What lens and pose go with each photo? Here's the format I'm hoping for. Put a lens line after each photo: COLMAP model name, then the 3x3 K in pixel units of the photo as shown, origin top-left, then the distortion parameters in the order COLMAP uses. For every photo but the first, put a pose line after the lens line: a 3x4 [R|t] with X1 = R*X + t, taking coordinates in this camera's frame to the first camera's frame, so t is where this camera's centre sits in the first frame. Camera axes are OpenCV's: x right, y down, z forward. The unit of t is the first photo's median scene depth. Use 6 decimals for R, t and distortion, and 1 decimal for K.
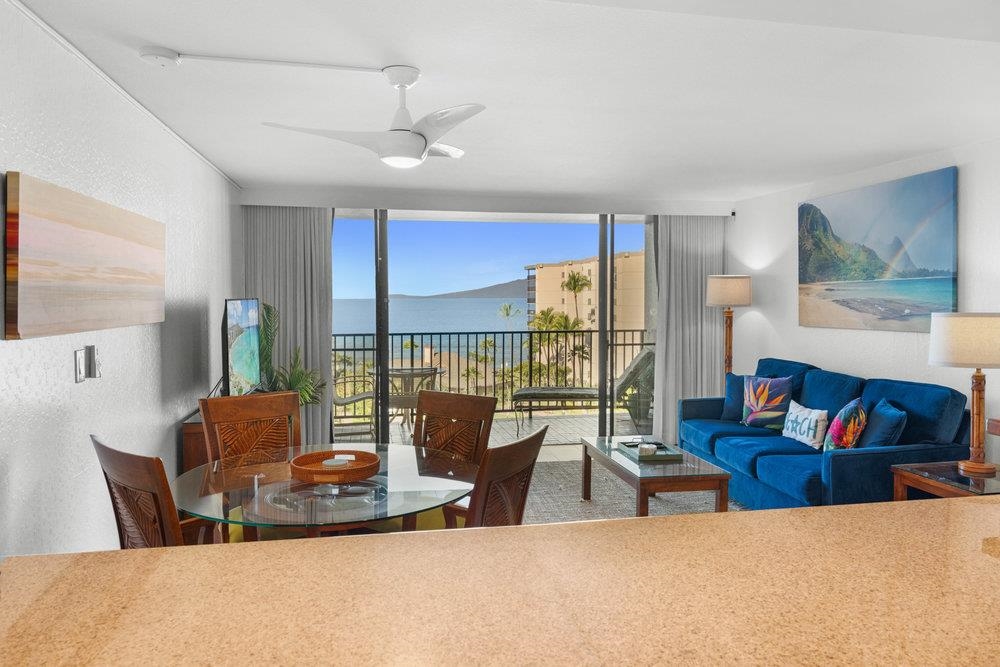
lens RADIAL K [[682.1, 0, 492.3], [0, 682.1, 341.0], [0, 0, 1]] dist [-0.020459, 0.003942]
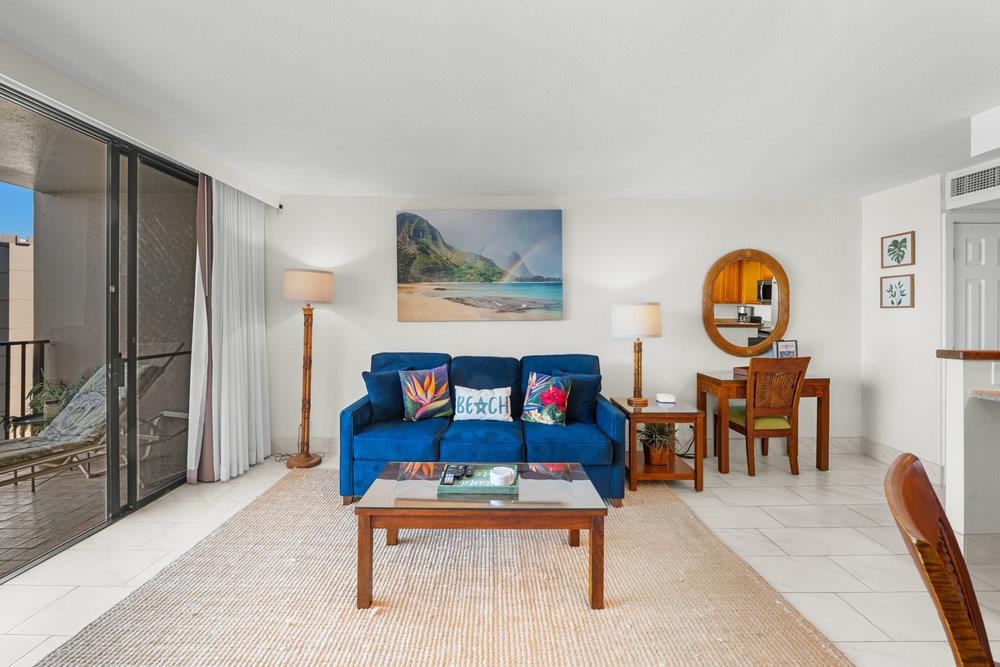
lens RADIAL K [[412.3, 0, 497.0], [0, 412.3, 317.2], [0, 0, 1]] dist [-0.003720, -0.000545]
pose [[0.170597, -0.003074, 0.985336, -0.214755], [0.059172, 0.998222, -0.007131, -0.016259], [-0.983563, 0.059521, 0.170476, 0.837978]]
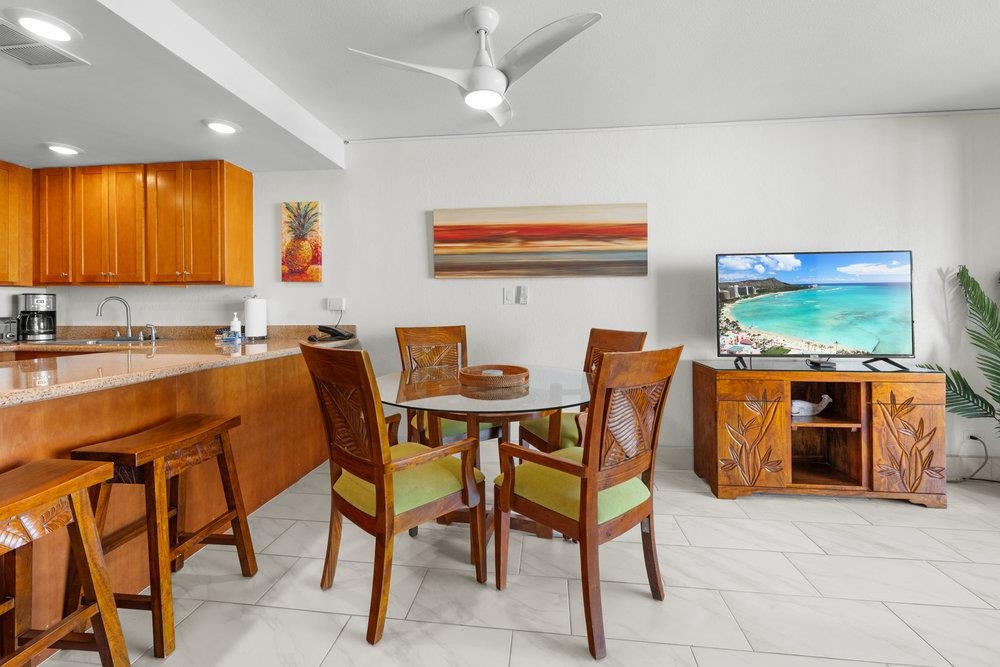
lens RADIAL K [[412.3, 0, 495.7], [0, 412.3, 308.2], [0, 0, 1]] dist [-0.003720, -0.000545]
pose [[-0.286567, 0.002860, -0.958056, 0.276432], [-0.059103, 0.998038, 0.020658, 0.026319], [0.956236, 0.062544, -0.285835, 0.689541]]
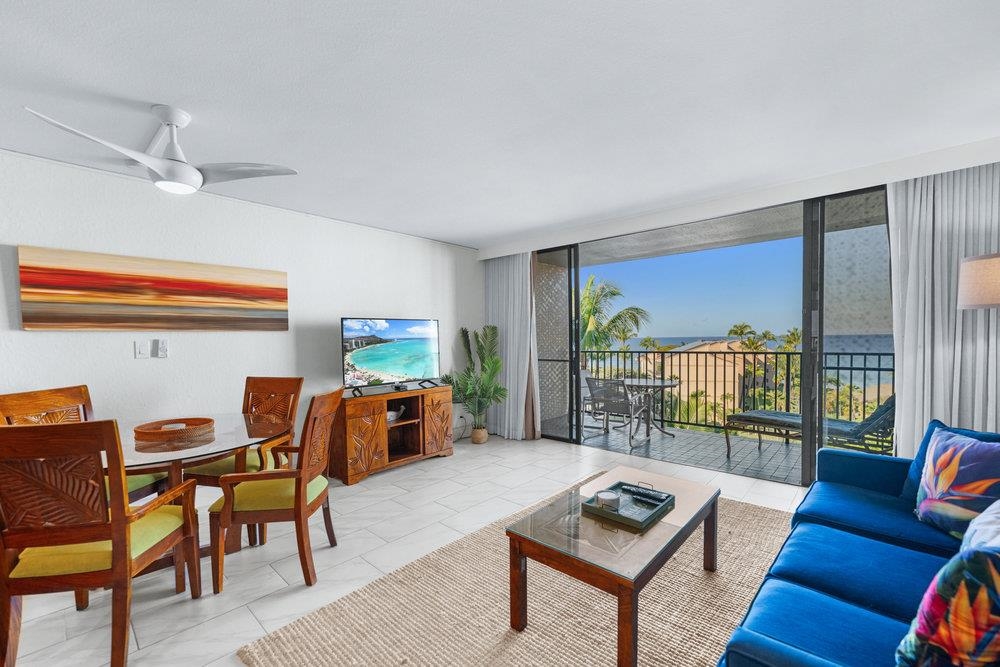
lens RADIAL K [[412.3, 0, 497.1], [0, 412.3, 352.8], [0, 0, 1]] dist [-0.003720, -0.000545]
pose [[0.615994, 0.023536, -0.787399, 0.457972], [-0.039849, 0.999205, -0.001307, 0.004367], [0.786742, 0.032182, 0.616442, 0.567516]]
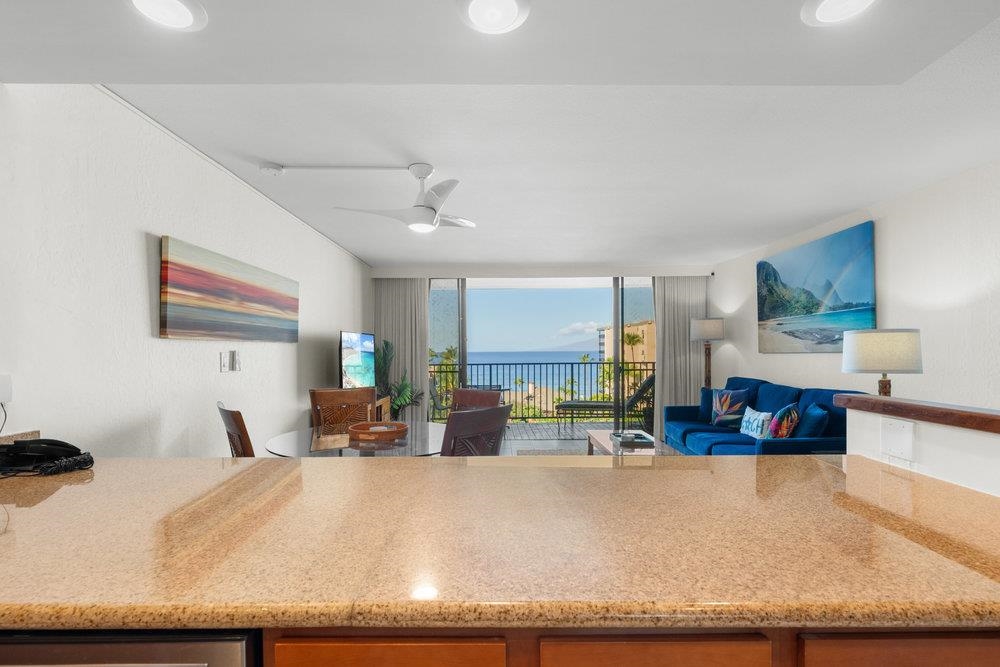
lens RADIAL K [[456.0, 0, 489.2], [0, 456.0, 364.9], [0, 0, 1]] dist [-0.015449, -0.000240]
pose [[0.982471, 0.000844, -0.186413, 0.111833], [-0.006867, 0.999475, -0.031669, 0.038657], [0.186289, 0.032394, 0.981961, 0.030174]]
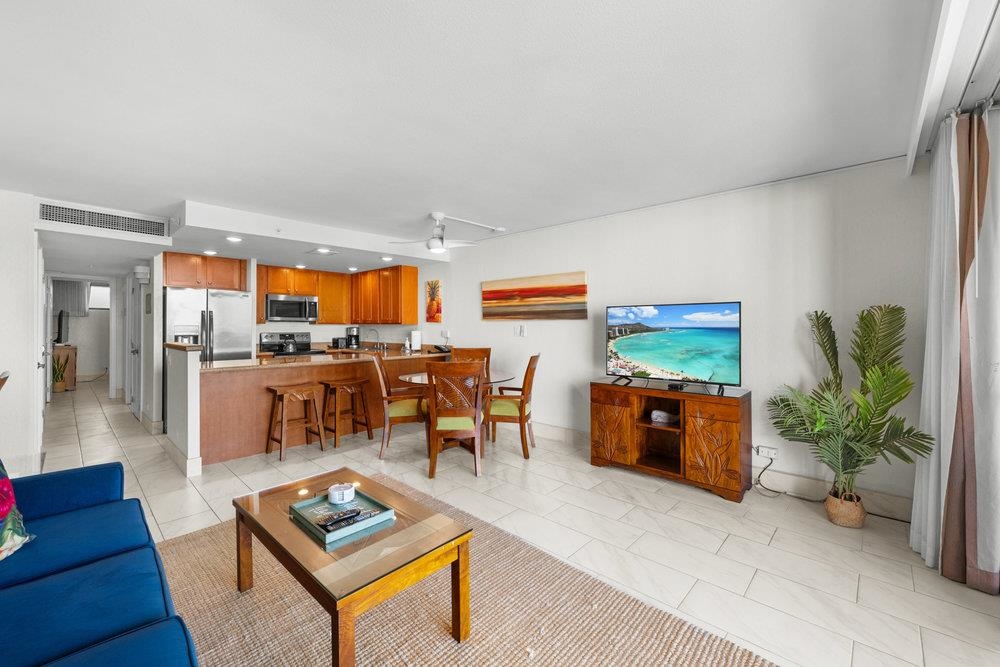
lens RADIAL K [[412.3, 0, 495.6], [0, 412.3, 325.7], [0, 0, 1]] dist [-0.003720, -0.000545]
pose [[-0.806974, 0.002073, -0.590583, 0.328028], [-0.037320, 0.997816, 0.054497, -0.048119], [0.589406, 0.066018, -0.805135, 1.326666]]
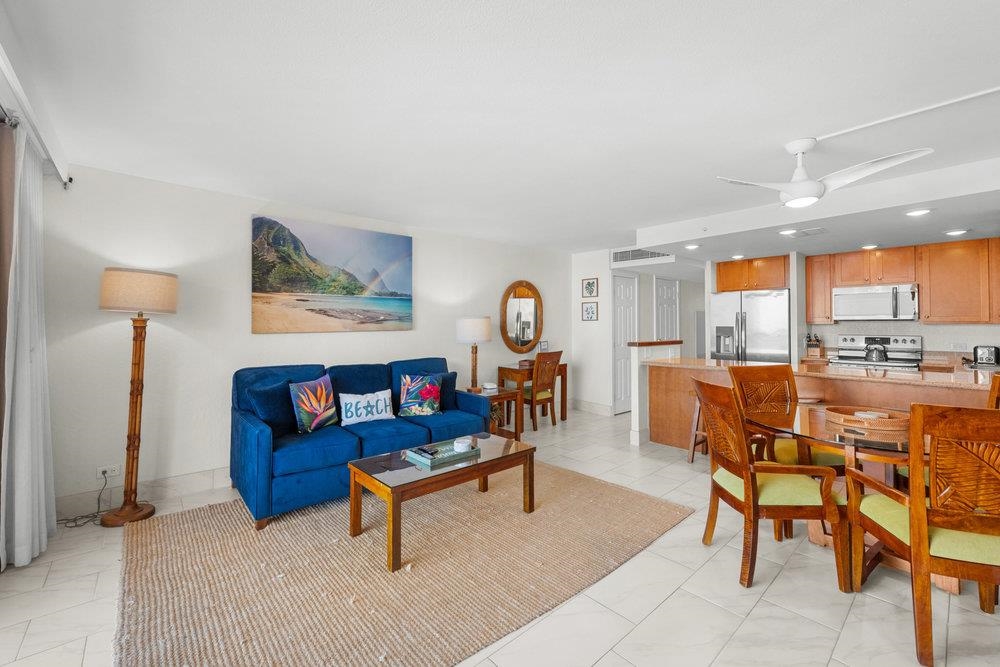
lens RADIAL K [[412.3, 0, 504.4], [0, 412.3, 320.8], [0, 0, 1]] dist [-0.003720, -0.000545]
pose [[-0.532066, 0.012117, 0.846616, -0.316561], [0.056578, 0.998172, 0.021271, -0.037569], [-0.844811, 0.059217, -0.531779, 1.164829]]
